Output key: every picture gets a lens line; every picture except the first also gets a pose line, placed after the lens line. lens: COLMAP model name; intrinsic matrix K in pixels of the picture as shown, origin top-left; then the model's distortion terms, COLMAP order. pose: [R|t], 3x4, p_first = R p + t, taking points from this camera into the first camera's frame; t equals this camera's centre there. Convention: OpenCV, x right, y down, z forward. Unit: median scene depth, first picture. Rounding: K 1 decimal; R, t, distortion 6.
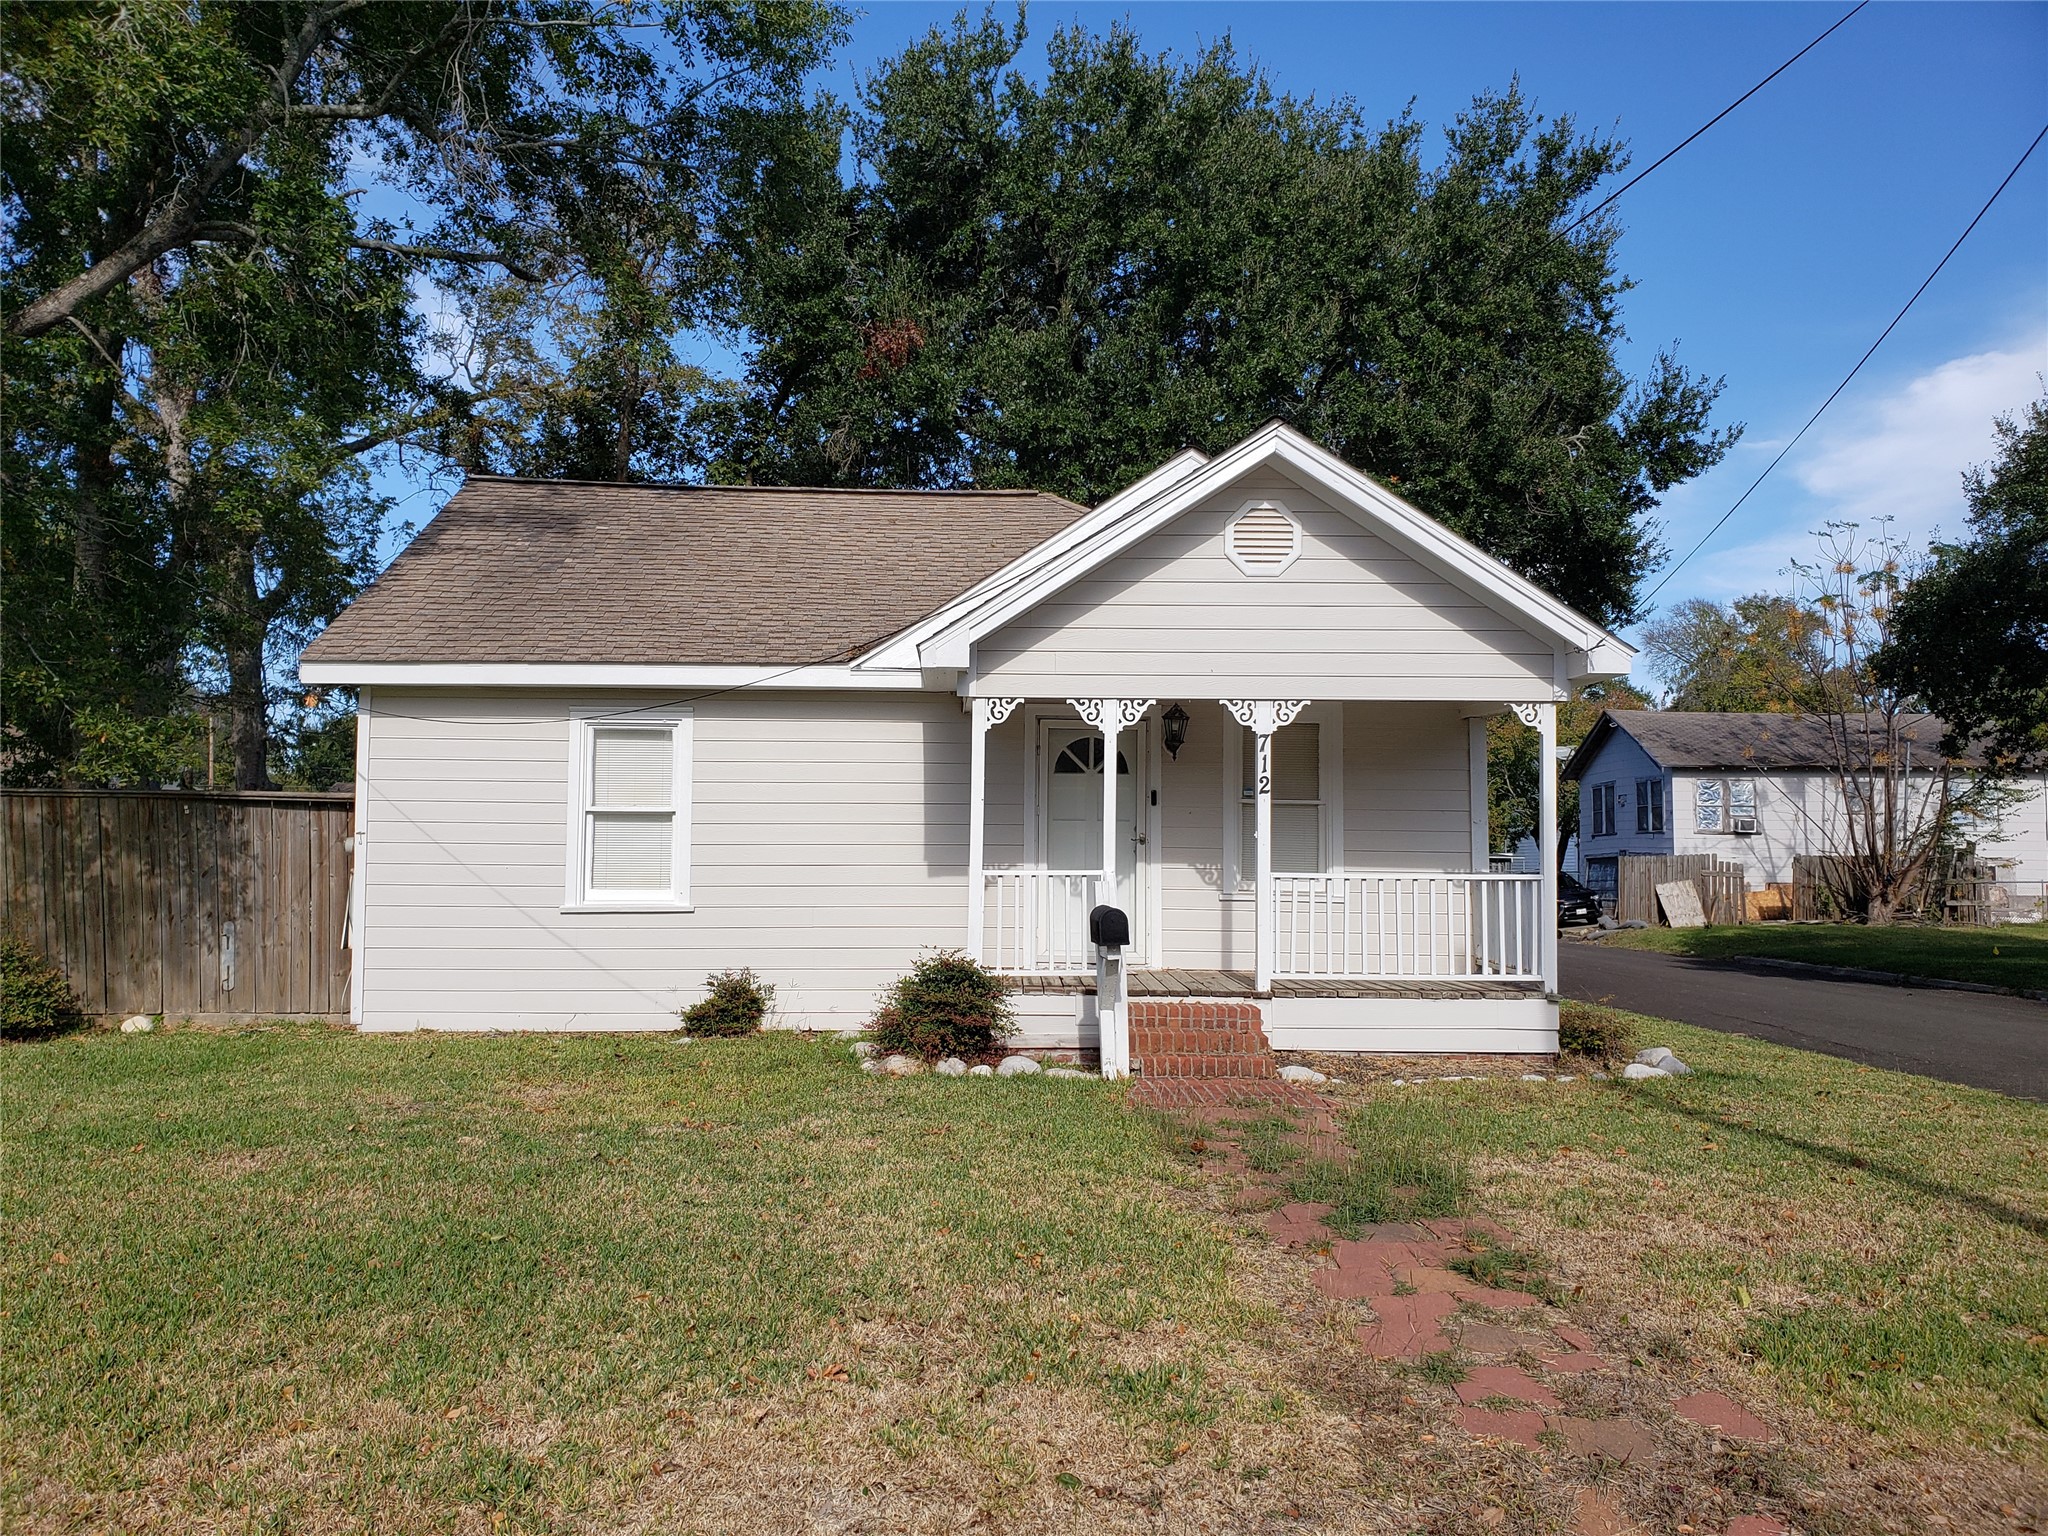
lens RADIAL K [[1570.8, 0, 1022.6], [0, 1570.8, 776.0], [0, 0, 1]] dist [-0.001979, 0.000850]
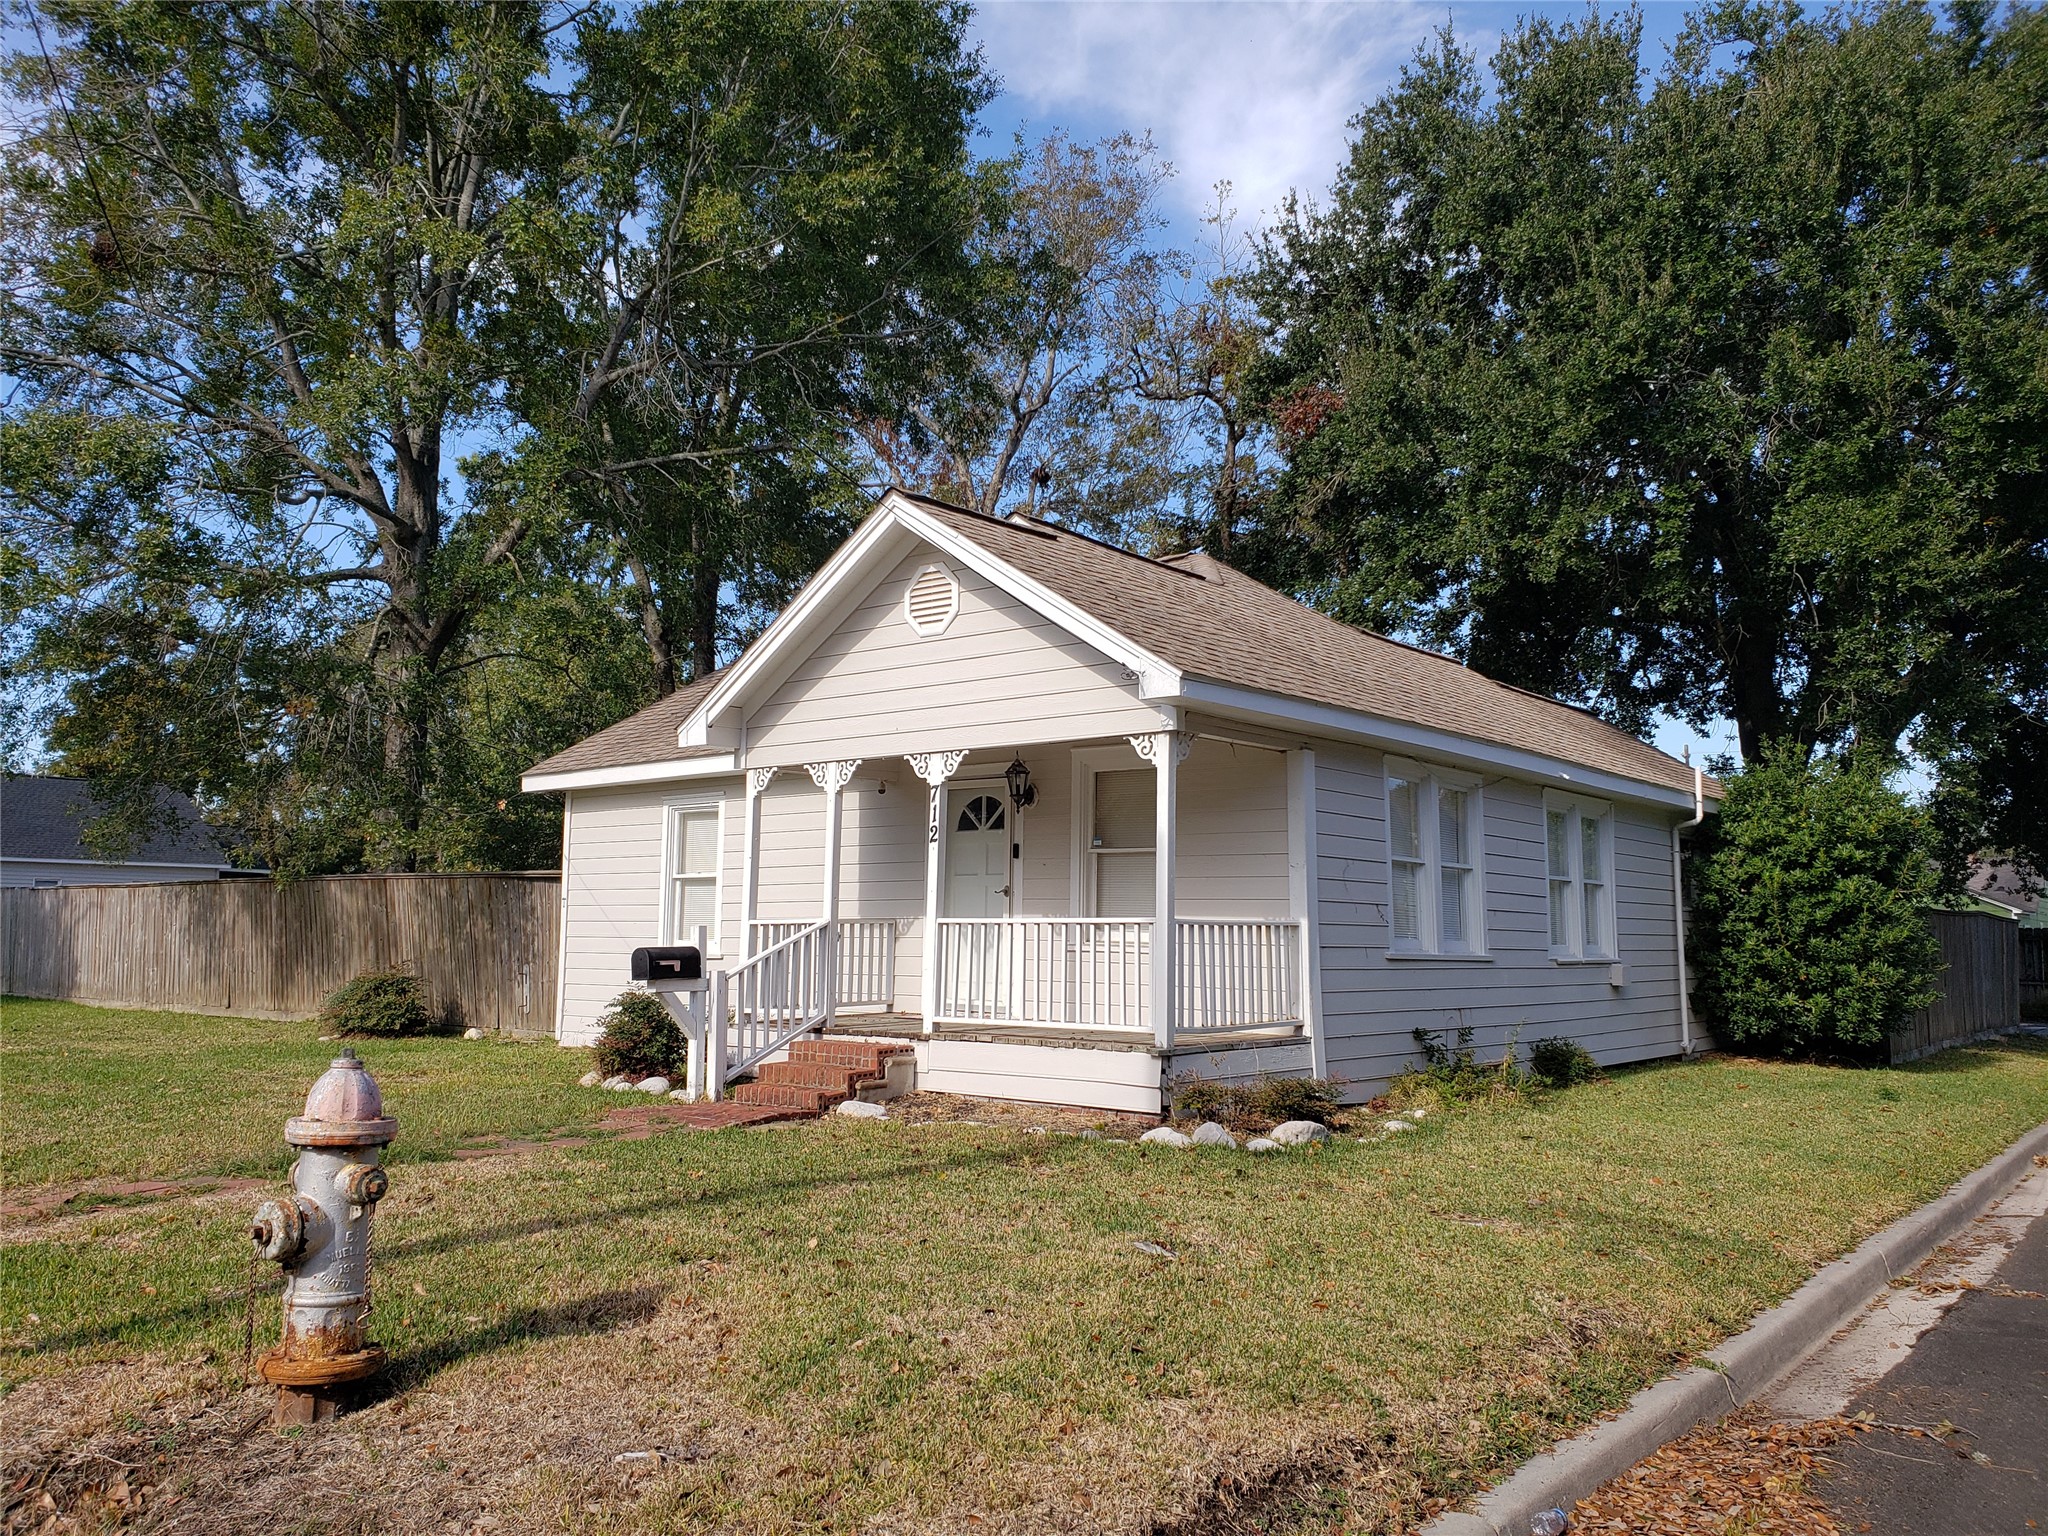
lens RADIAL K [[1570.8, 0, 1023.5], [0, 1570.8, 760.9], [0, 0, 1]] dist [-0.001979, 0.000850]
pose [[0.771245, -0.072876, -0.632353, 0.860307], [0.033066, 0.996670, -0.074534, 0.036647], [0.635679, 0.036575, 0.771086, 0.231246]]
